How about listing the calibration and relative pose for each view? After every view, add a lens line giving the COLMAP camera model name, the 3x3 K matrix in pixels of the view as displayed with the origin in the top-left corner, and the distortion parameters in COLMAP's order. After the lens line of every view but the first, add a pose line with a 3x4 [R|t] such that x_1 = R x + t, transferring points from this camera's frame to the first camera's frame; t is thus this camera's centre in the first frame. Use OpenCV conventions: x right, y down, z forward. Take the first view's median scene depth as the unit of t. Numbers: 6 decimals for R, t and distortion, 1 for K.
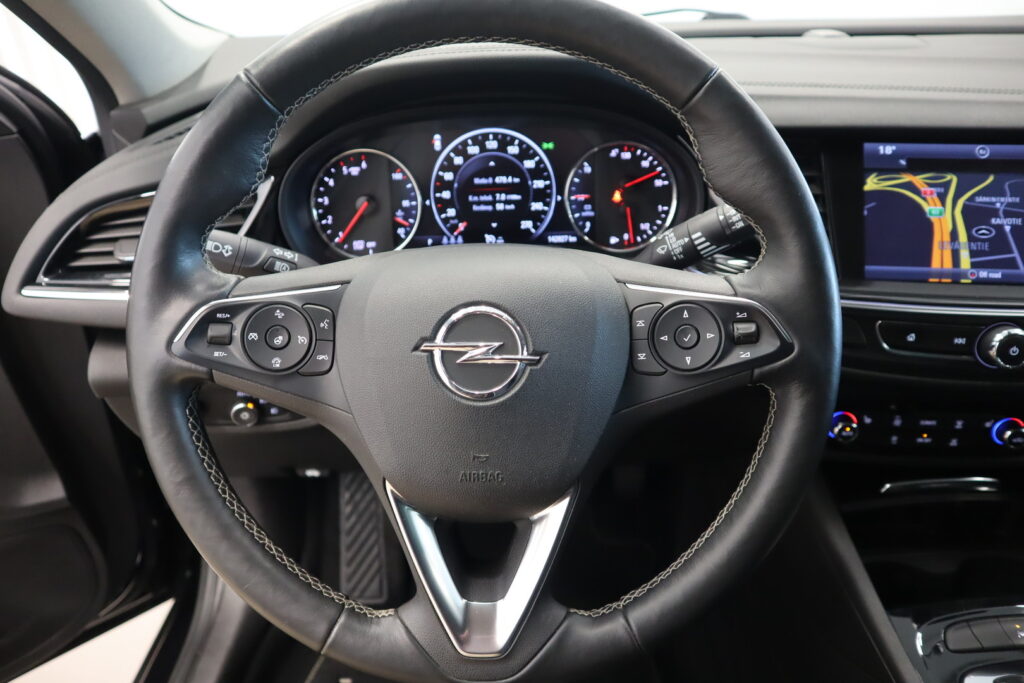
lens RADIAL K [[715.2, 0, 512.0], [0, 715.2, 342.4], [0, 0, 1]] dist [-0.115682, 0.068590]
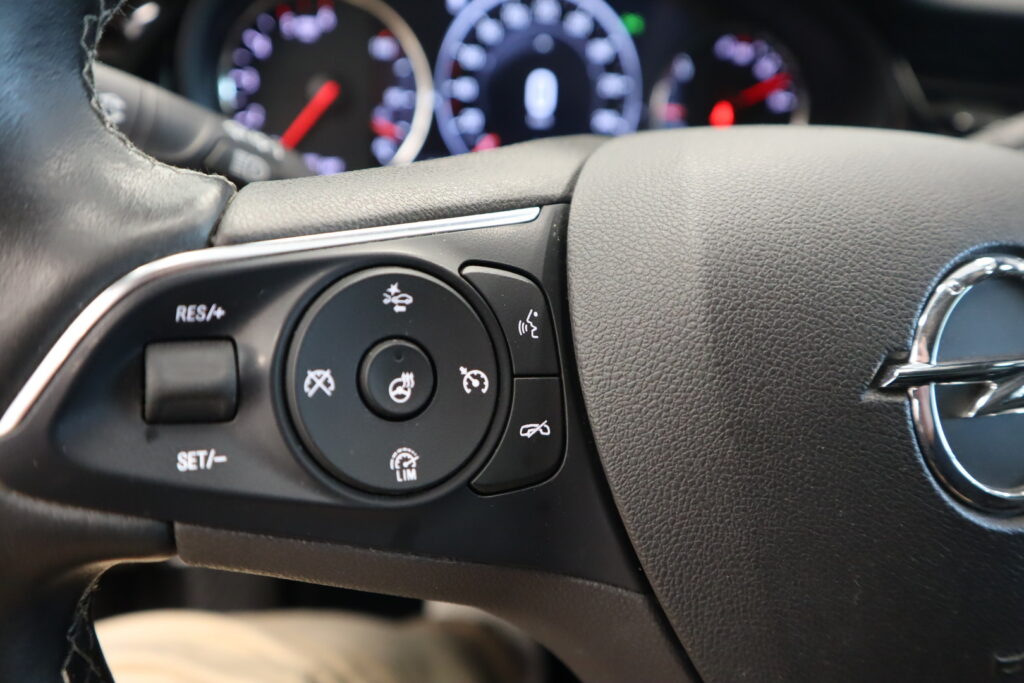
lens RADIAL K [[715.2, 0, 552.6], [0, 715.2, 353.5], [0, 0, 1]] dist [-0.115682, 0.068590]
pose [[0.942681, -0.055418, 0.329062, -0.230763], [0.040756, 0.997852, 0.051296, -0.018989], [-0.331198, -0.034945, 0.942914, 0.438018]]
